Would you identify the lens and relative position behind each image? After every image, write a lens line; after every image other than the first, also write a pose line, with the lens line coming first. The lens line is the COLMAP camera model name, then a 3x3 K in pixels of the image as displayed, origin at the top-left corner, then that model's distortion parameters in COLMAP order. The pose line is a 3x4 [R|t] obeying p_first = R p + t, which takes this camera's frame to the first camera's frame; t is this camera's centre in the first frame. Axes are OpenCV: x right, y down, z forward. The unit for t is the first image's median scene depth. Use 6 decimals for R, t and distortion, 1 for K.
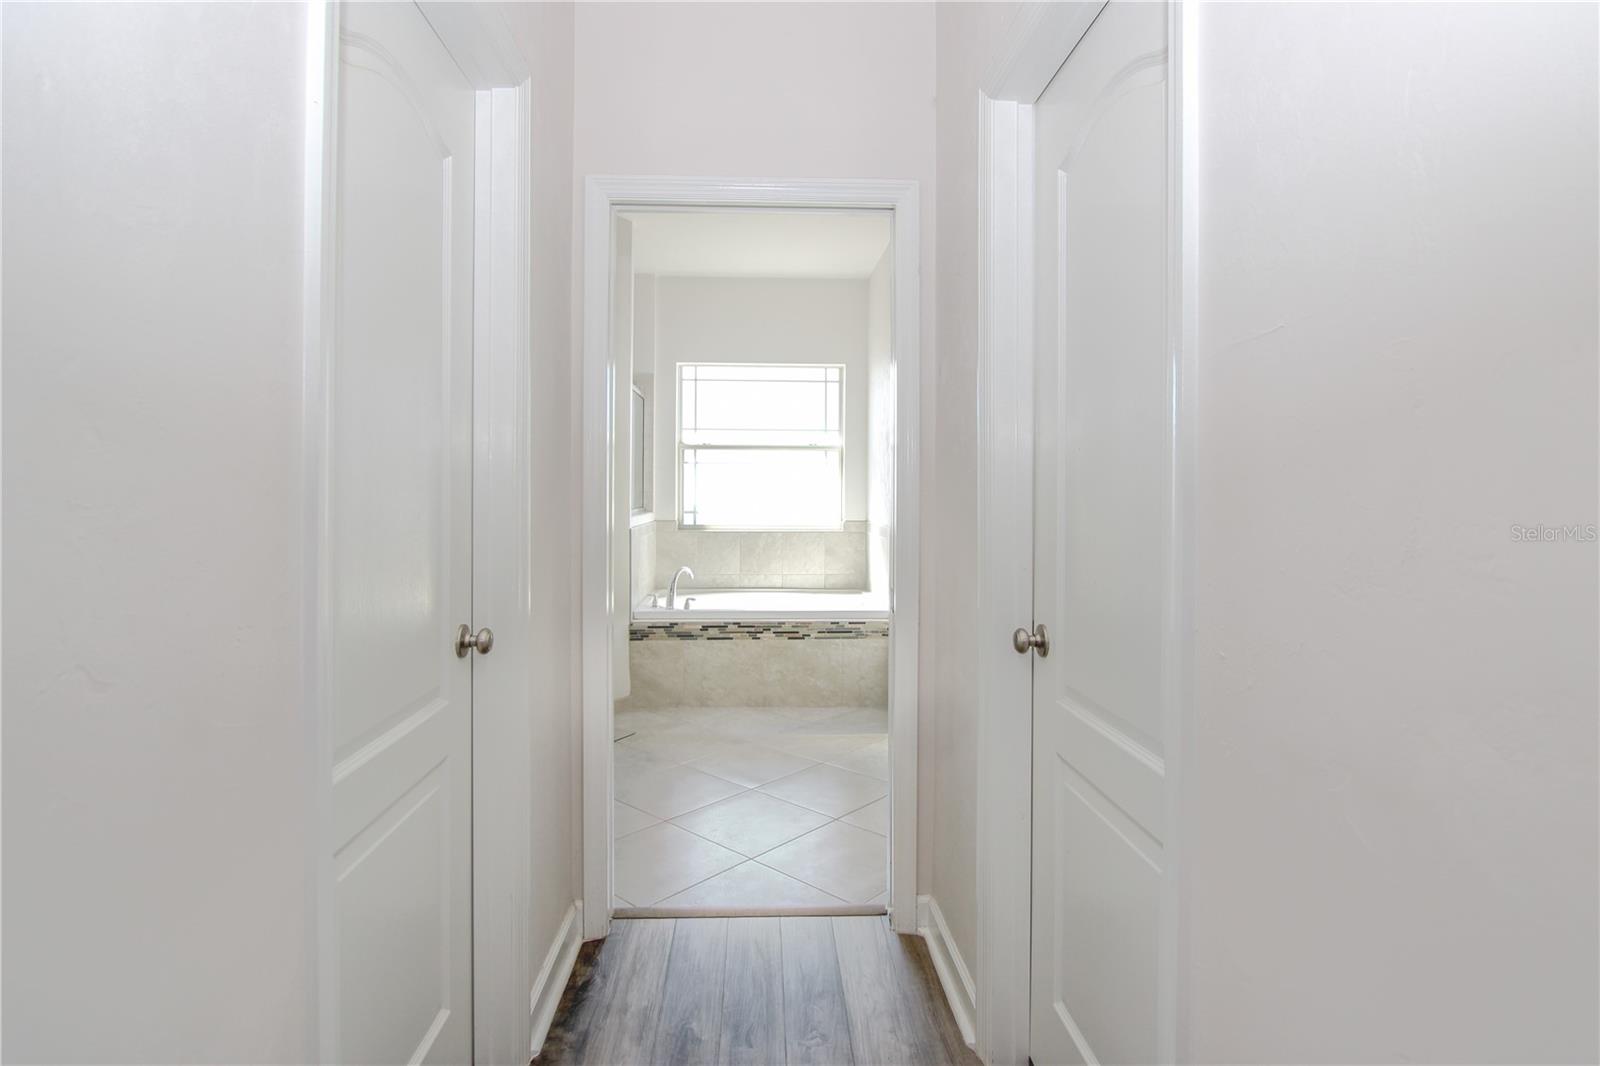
lens RADIAL K [[804.3, 0, 797.6], [0, 804.3, 486.4], [0, 0, 1]] dist [-0.000208, -0.000009]
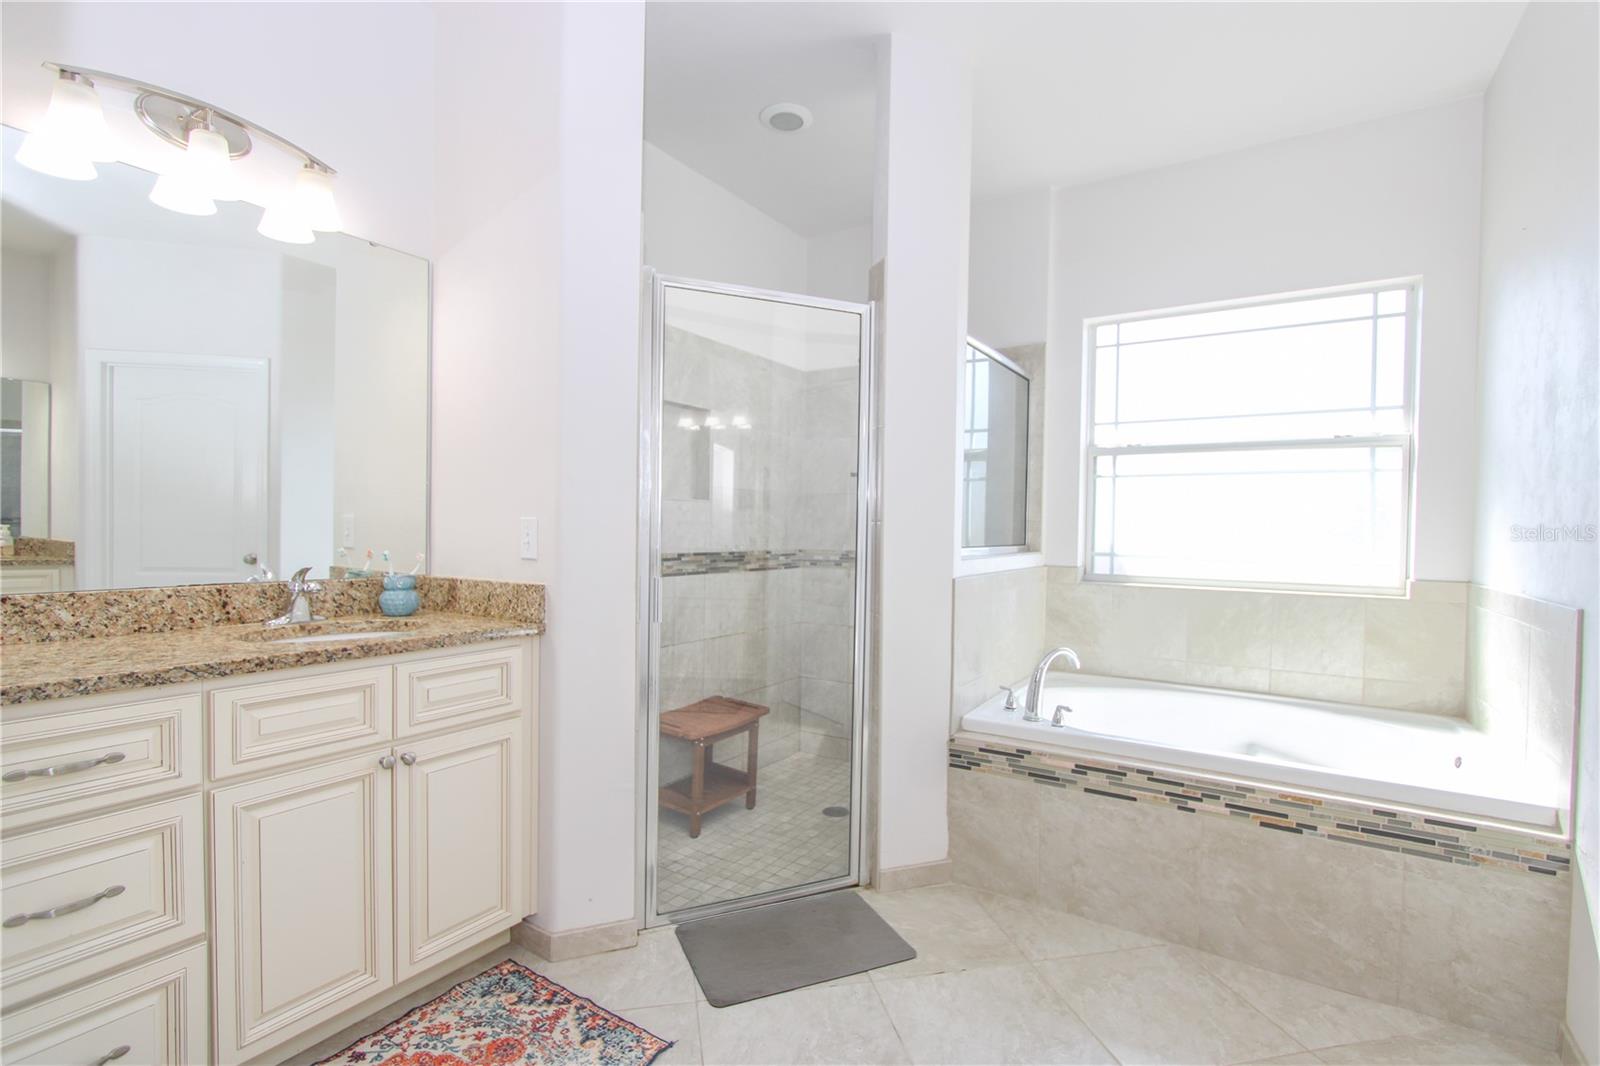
lens RADIAL K [[735.4, 0, 809.8], [0, 735.4, 543.0], [0, 0, 1]] dist [-0.014907, 0.001668]
pose [[0.810894, 0.019555, -0.584866, 0.020683], [-0.008142, 0.999722, 0.022137, 0.014991], [0.585136, -0.013188, 0.810828, 0.483342]]
